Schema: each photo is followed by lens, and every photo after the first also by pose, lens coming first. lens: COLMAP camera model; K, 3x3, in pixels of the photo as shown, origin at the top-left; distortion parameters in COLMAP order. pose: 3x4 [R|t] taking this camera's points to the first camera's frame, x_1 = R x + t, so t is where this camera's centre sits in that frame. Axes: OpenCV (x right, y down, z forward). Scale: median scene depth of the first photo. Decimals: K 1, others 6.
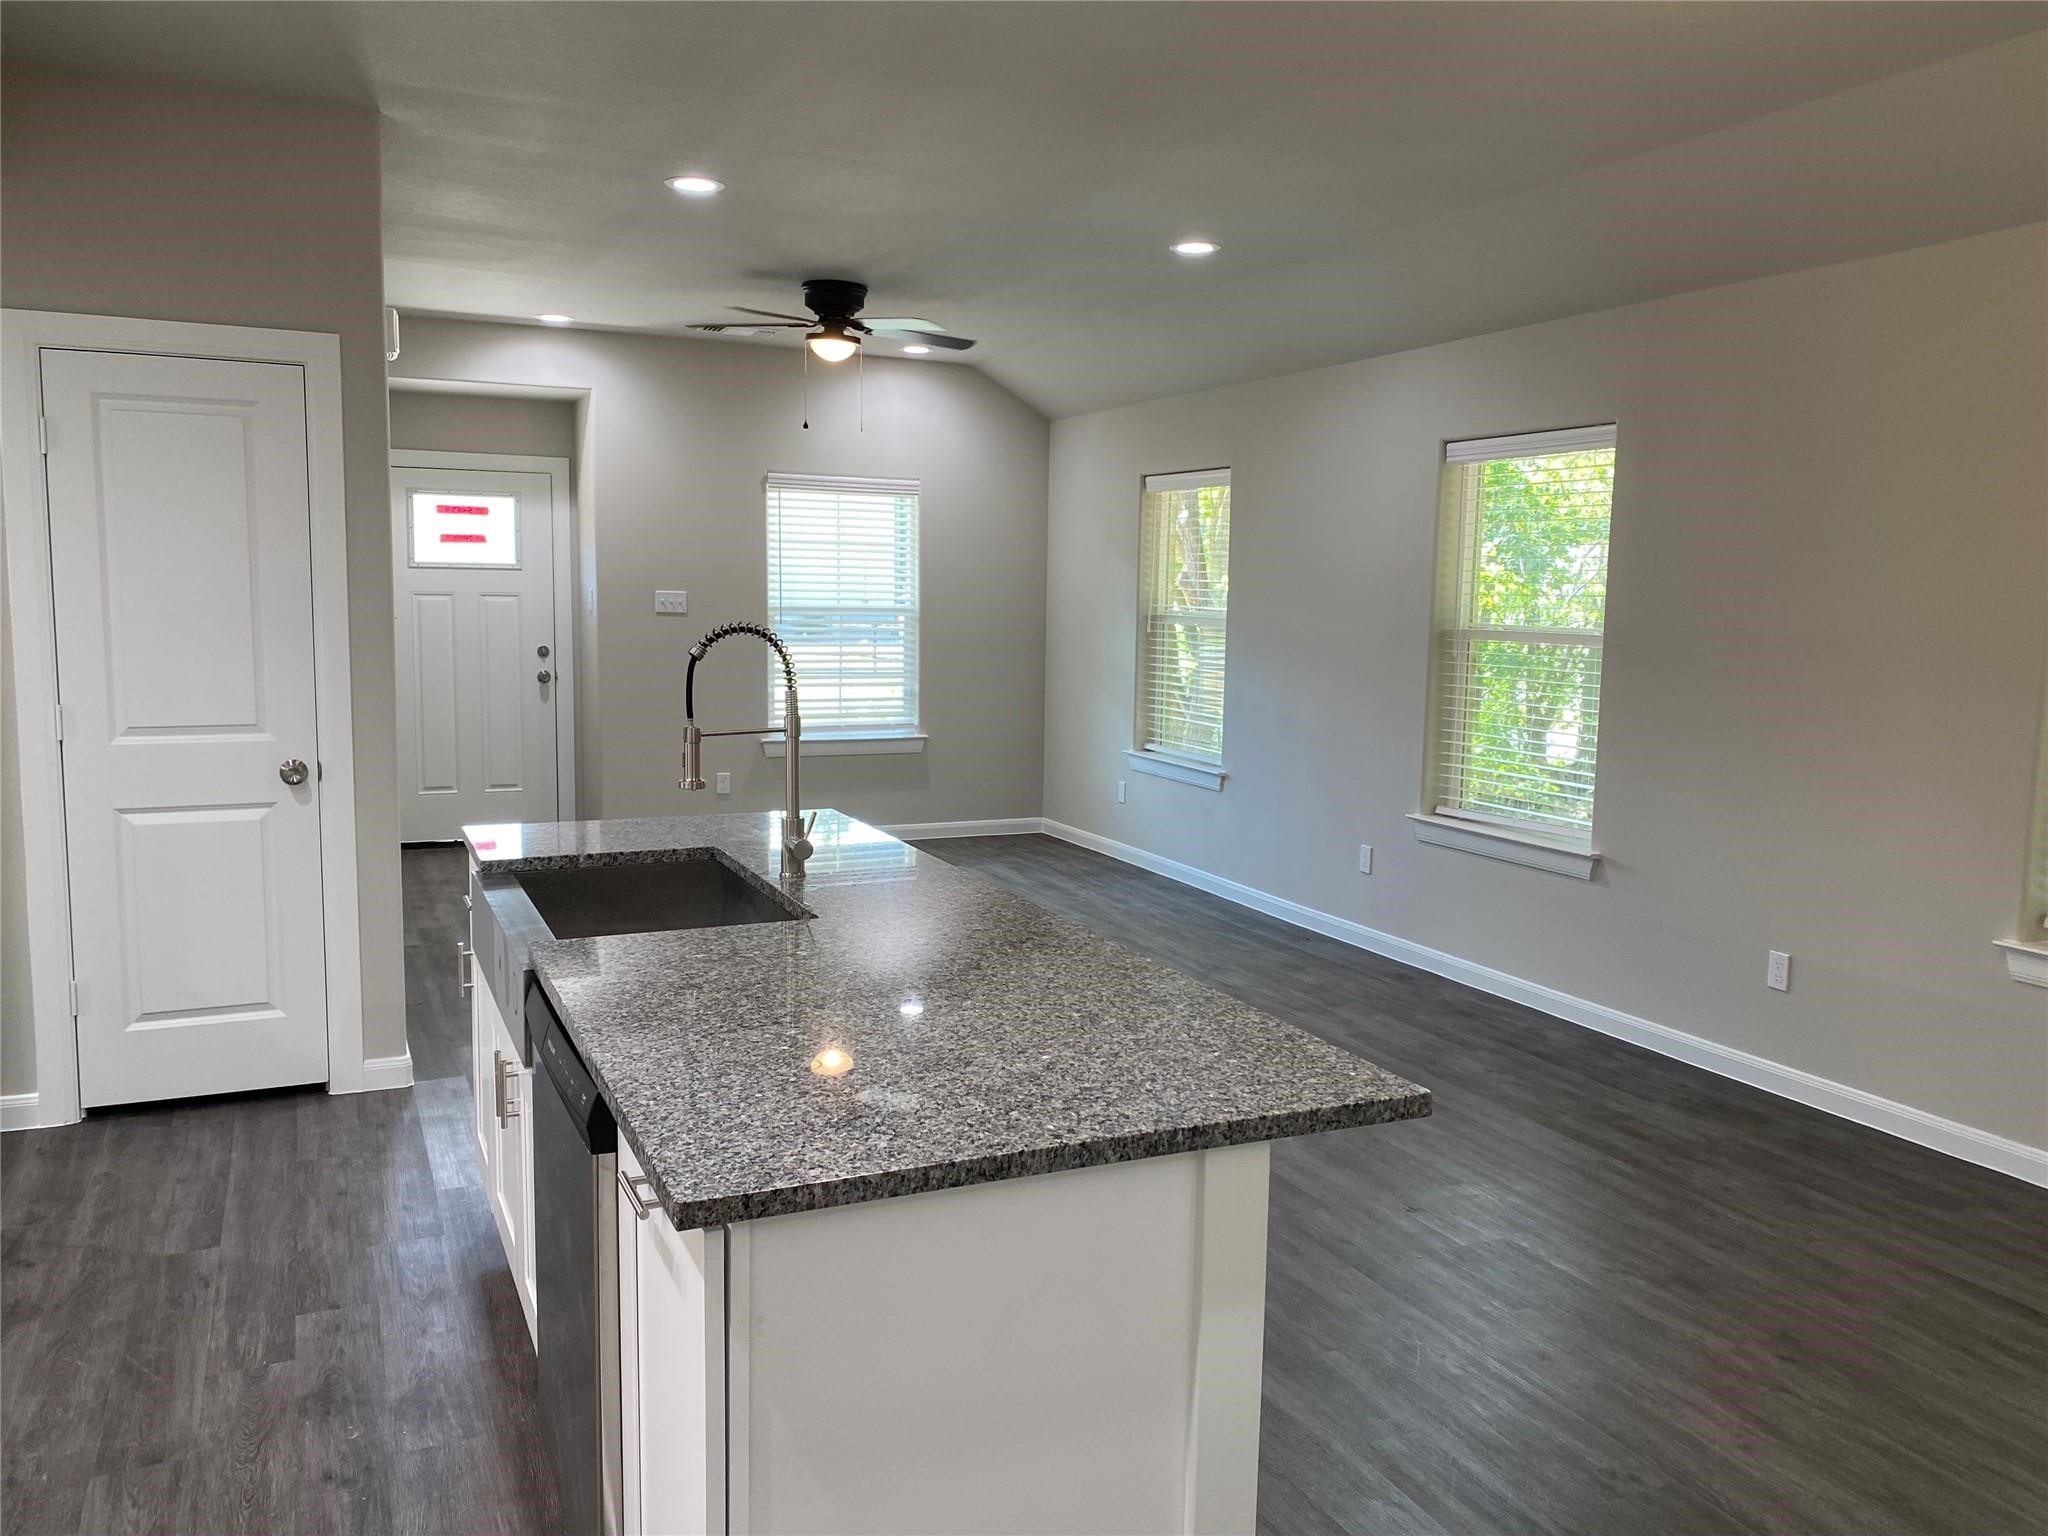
lens RADIAL K [[1537.0, 0, 1024.0], [0, 1537.0, 768.0], [0, 0, 1]] dist [0.011126, -0.004821]
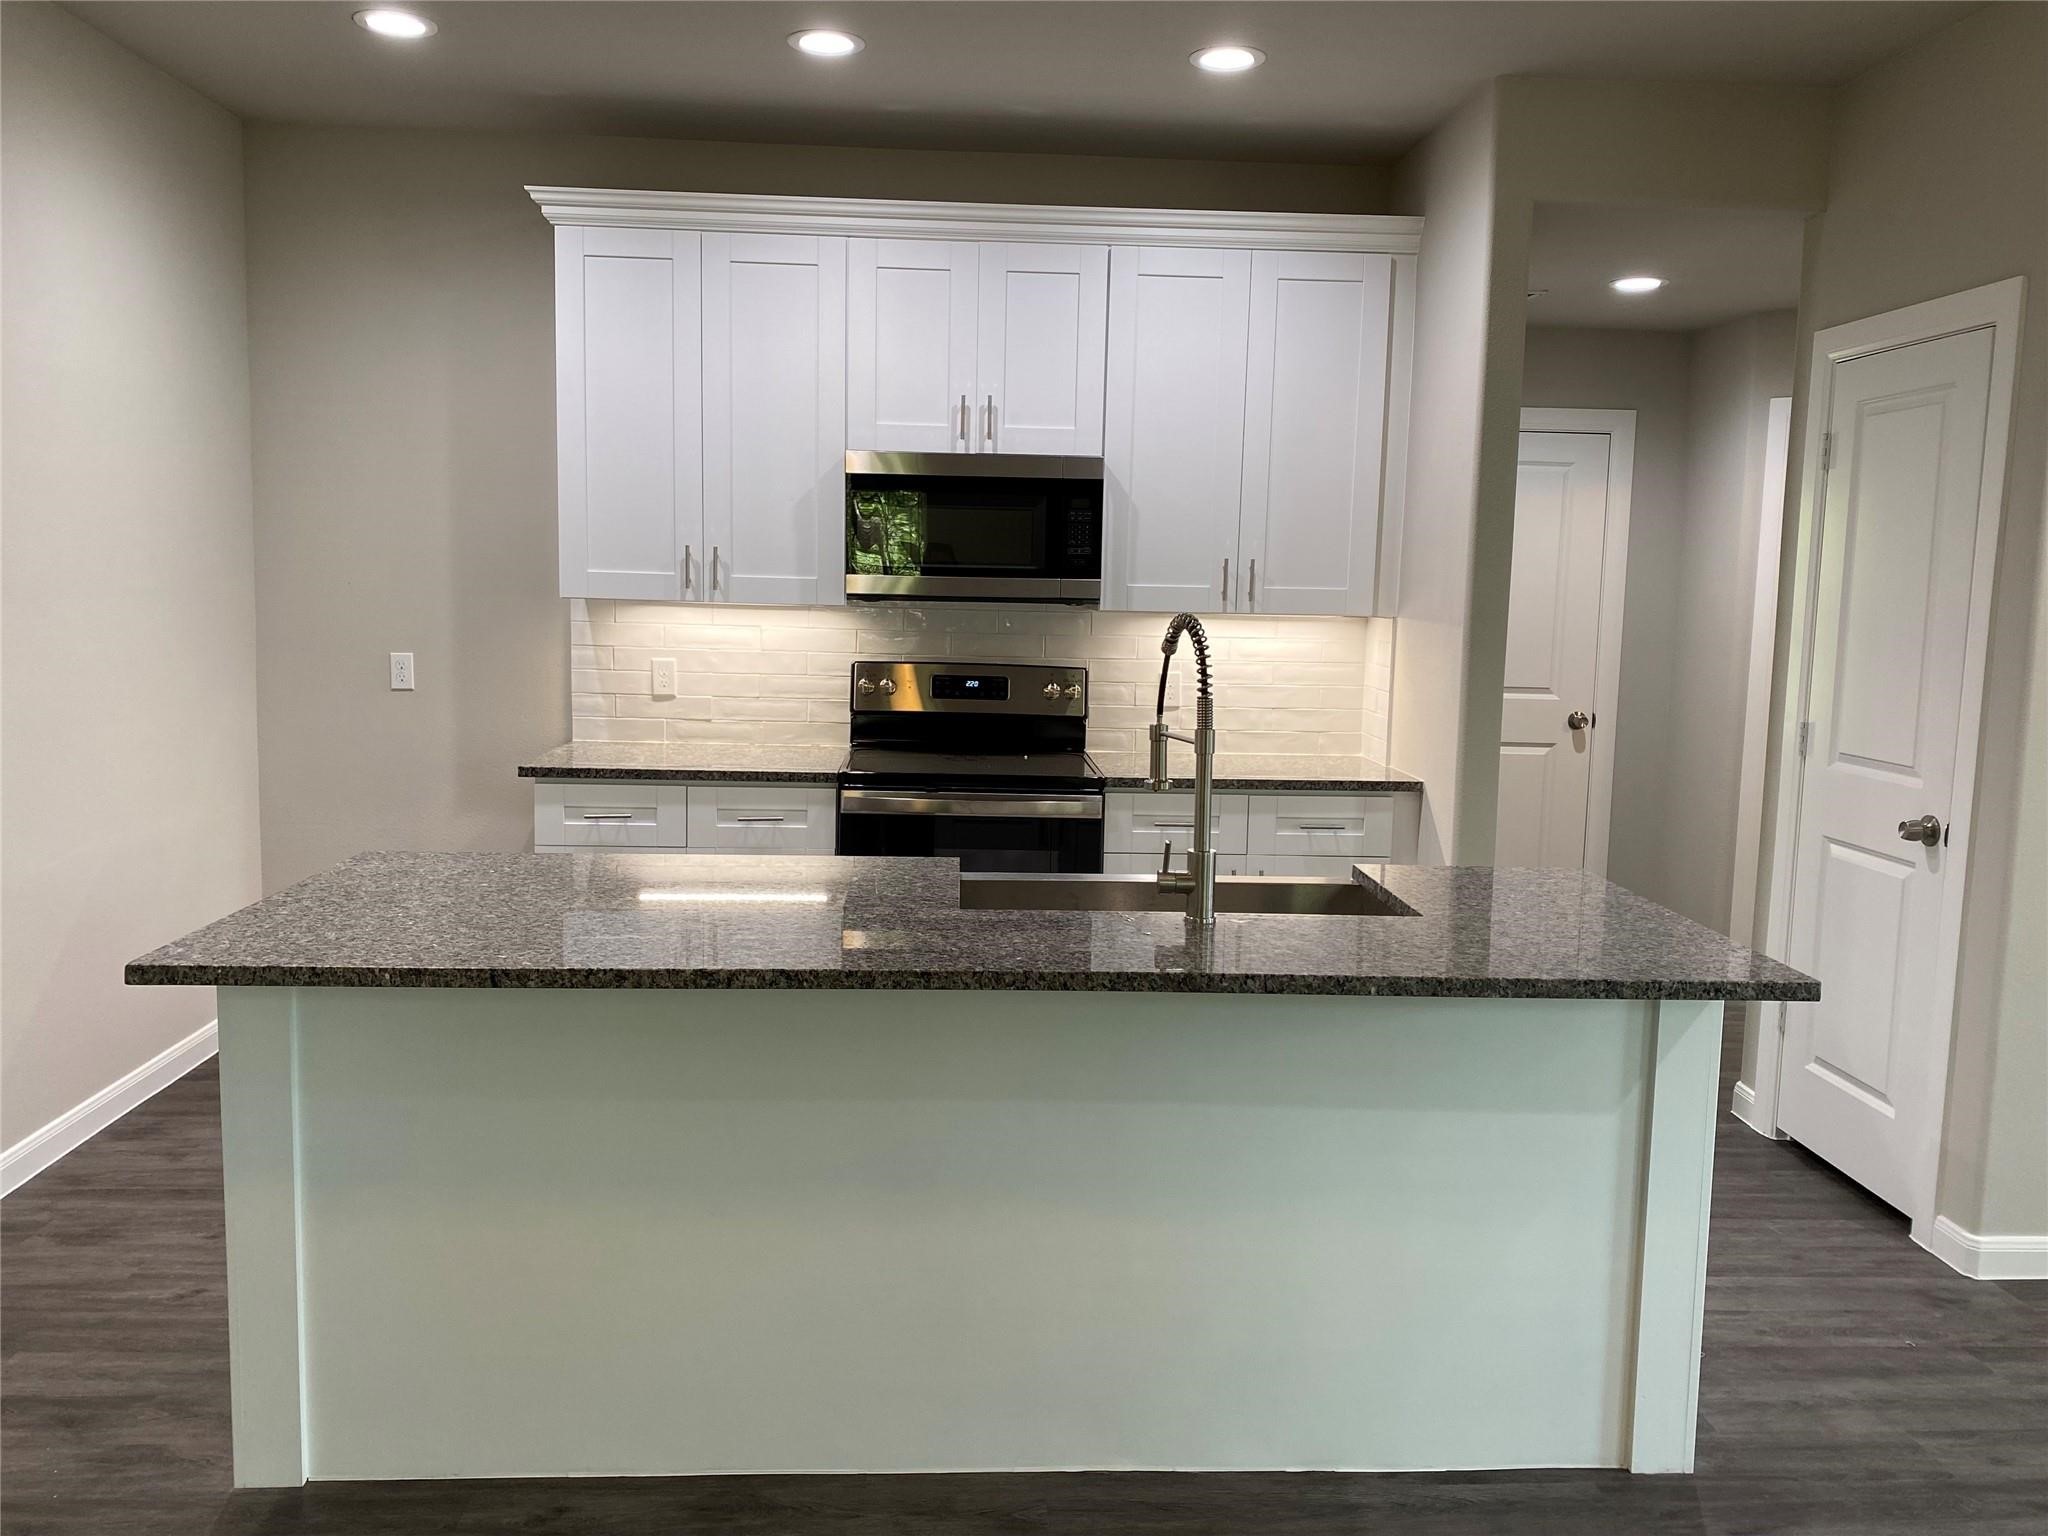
lens RADIAL K [[1537.0, 0, 1024.0], [0, 1537.0, 768.0], [0, 0, 1]] dist [0.011126, -0.004821]
pose [[-0.368372, 0.089254, -0.925384, 0.439807], [-0.139674, 0.978770, 0.150004, -0.082075], [0.919126, 0.184509, -0.348085, 0.802762]]
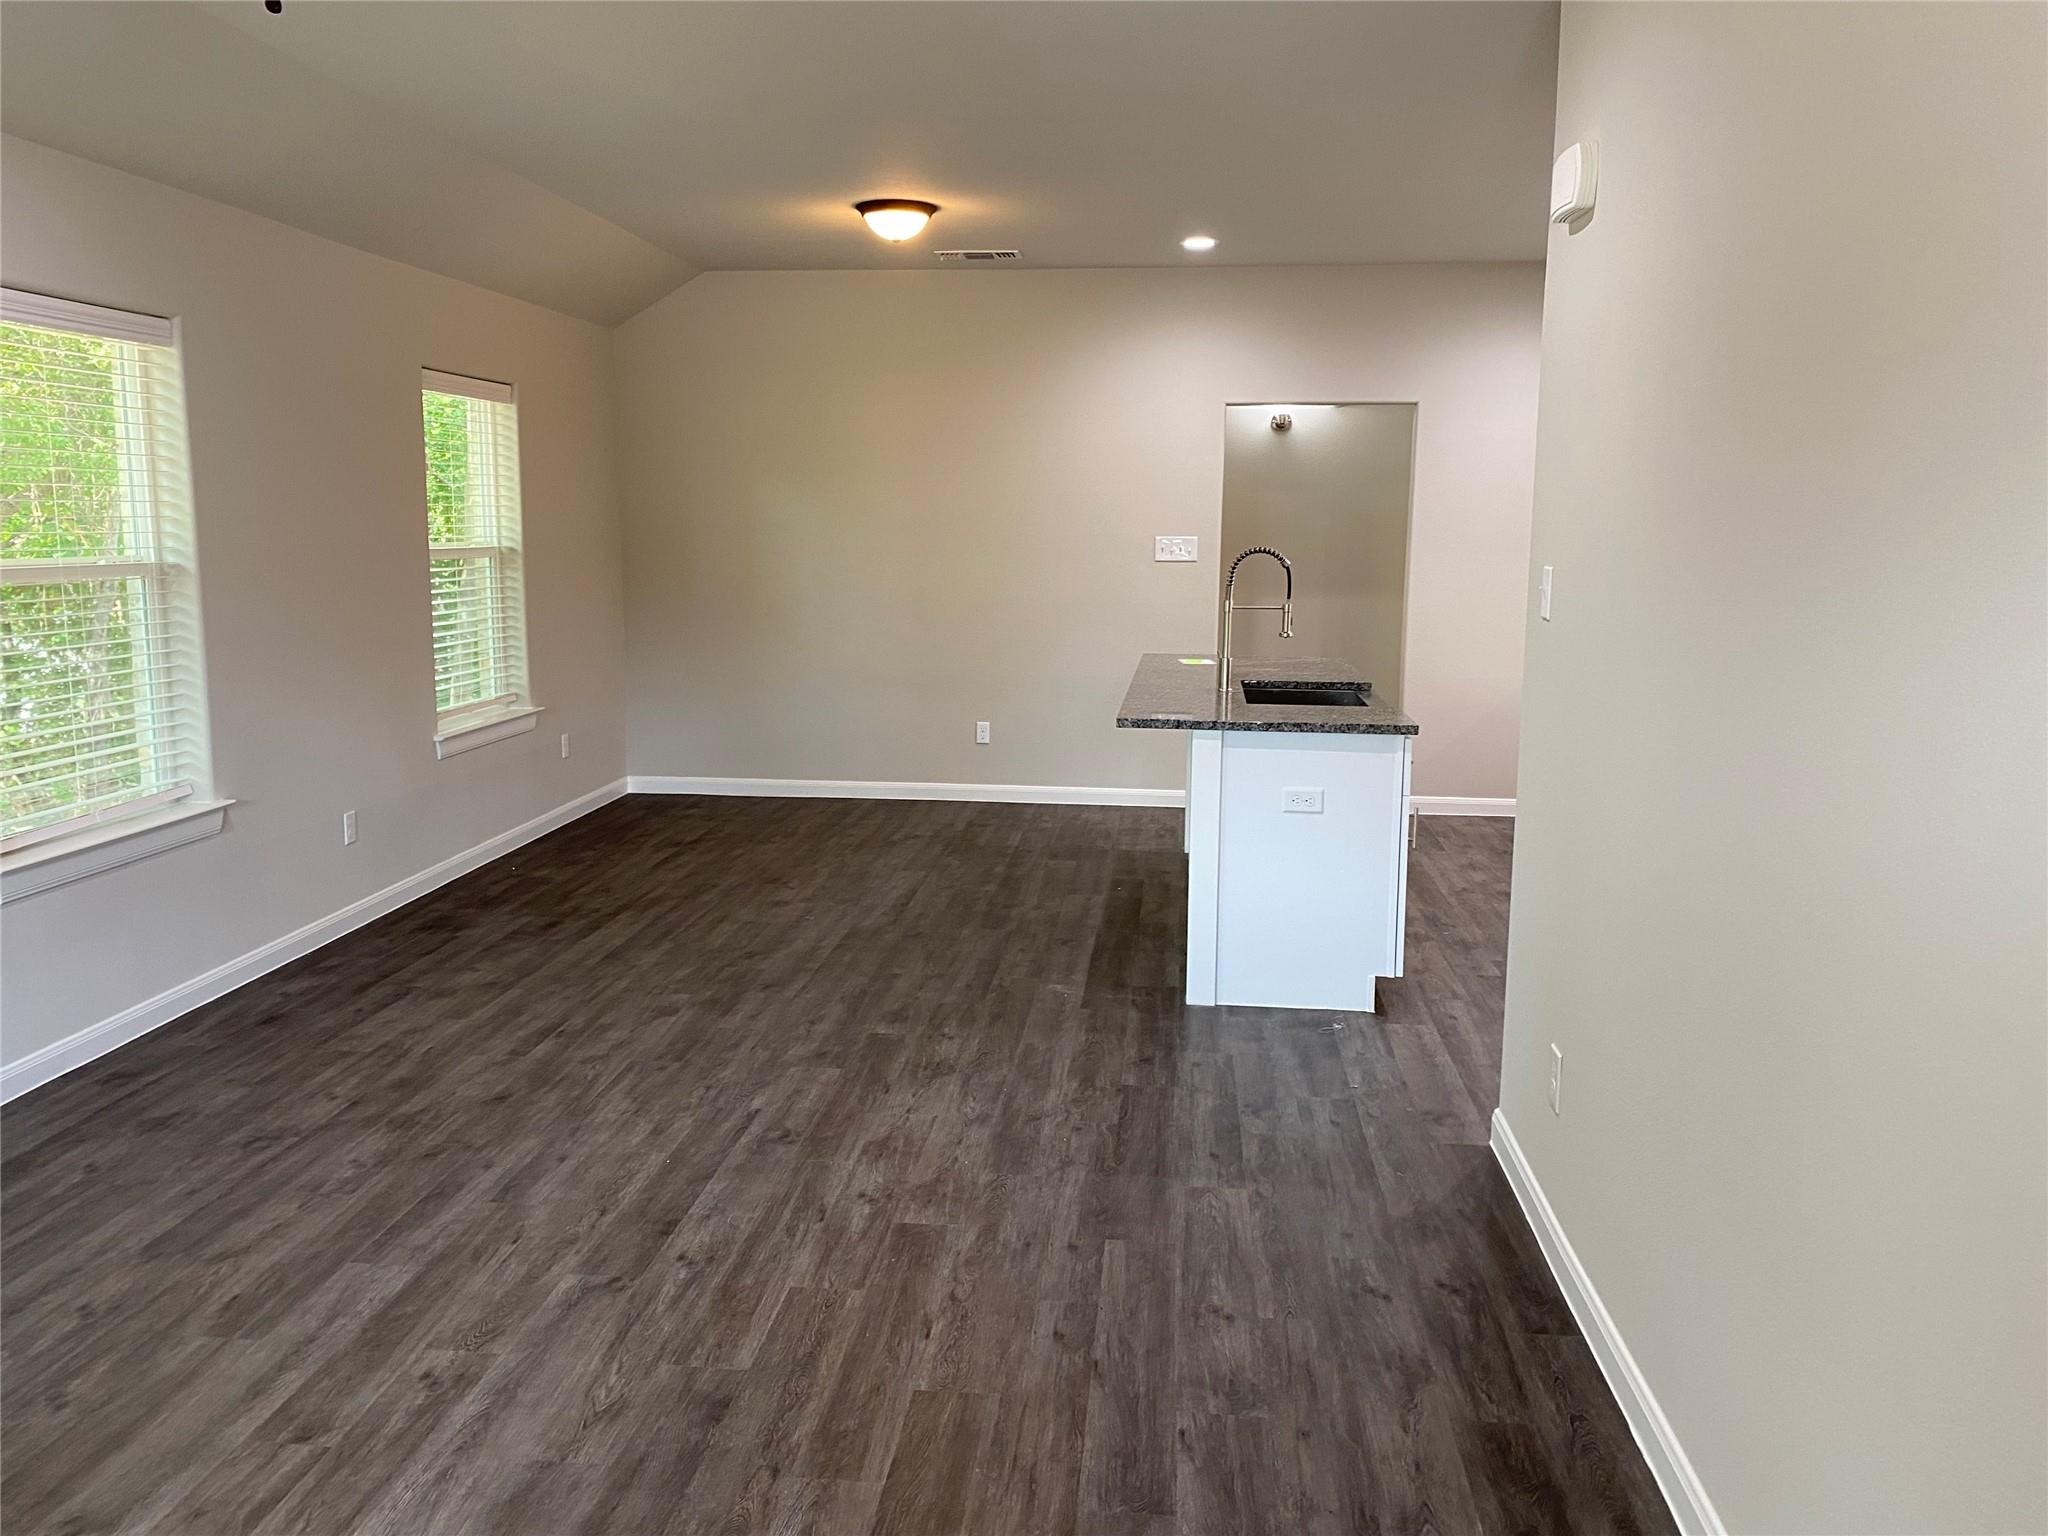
lens RADIAL K [[1575.7, 0, 1027.0], [0, 1575.7, 755.2], [0, 0, 1]] dist [0.018110, -0.015941]
pose [[-0.863765, -0.097968, 0.494279, -0.587233], [0.037214, 0.965837, 0.256464, -0.226079], [-0.502518, 0.239919, -0.830611, 1.803617]]
